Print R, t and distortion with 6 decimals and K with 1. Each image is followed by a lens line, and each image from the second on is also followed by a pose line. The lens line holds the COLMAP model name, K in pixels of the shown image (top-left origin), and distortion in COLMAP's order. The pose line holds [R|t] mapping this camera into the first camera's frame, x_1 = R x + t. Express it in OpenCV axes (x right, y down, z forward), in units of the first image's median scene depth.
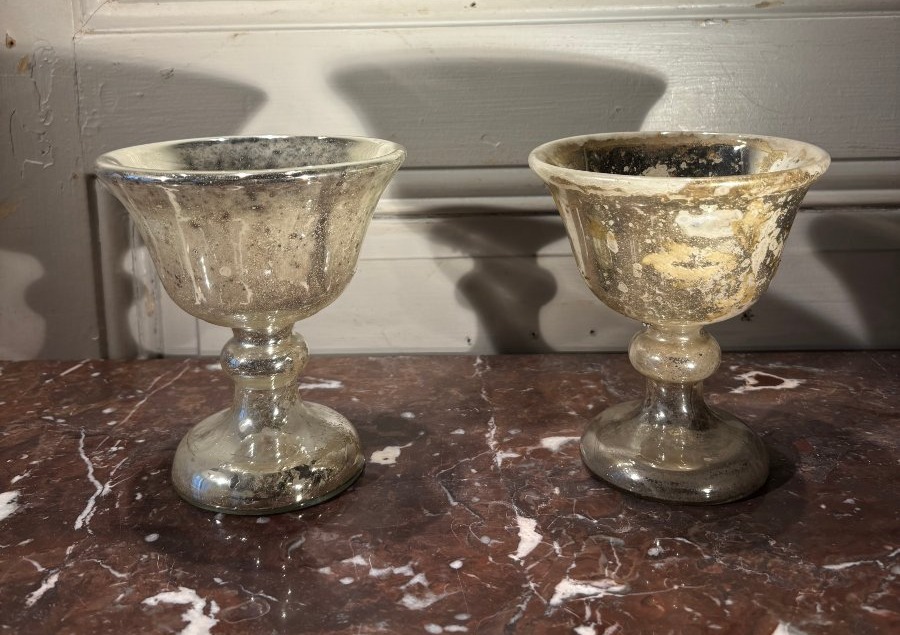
lens RADIAL K [[686.9, 0, 425.3], [0, 686.9, 317.1], [0, 0, 1]] dist [-0.029229, 0.045160]
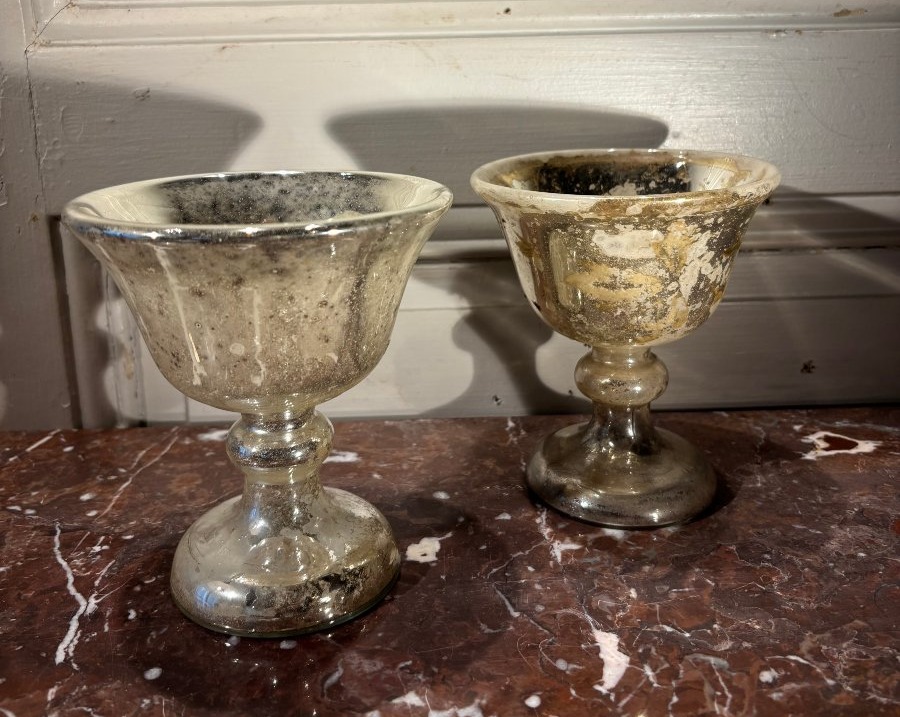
lens RADIAL K [[714.0, 0, 443.0], [0, 714.0, 380.5], [0, 0, 1]] dist [-0.003544, -0.004080]
pose [[0.998833, -0.019632, 0.044134, -0.086827], [0.017730, 0.998914, 0.043084, -0.059350], [-0.044932, -0.042251, 0.998096, 0.153307]]
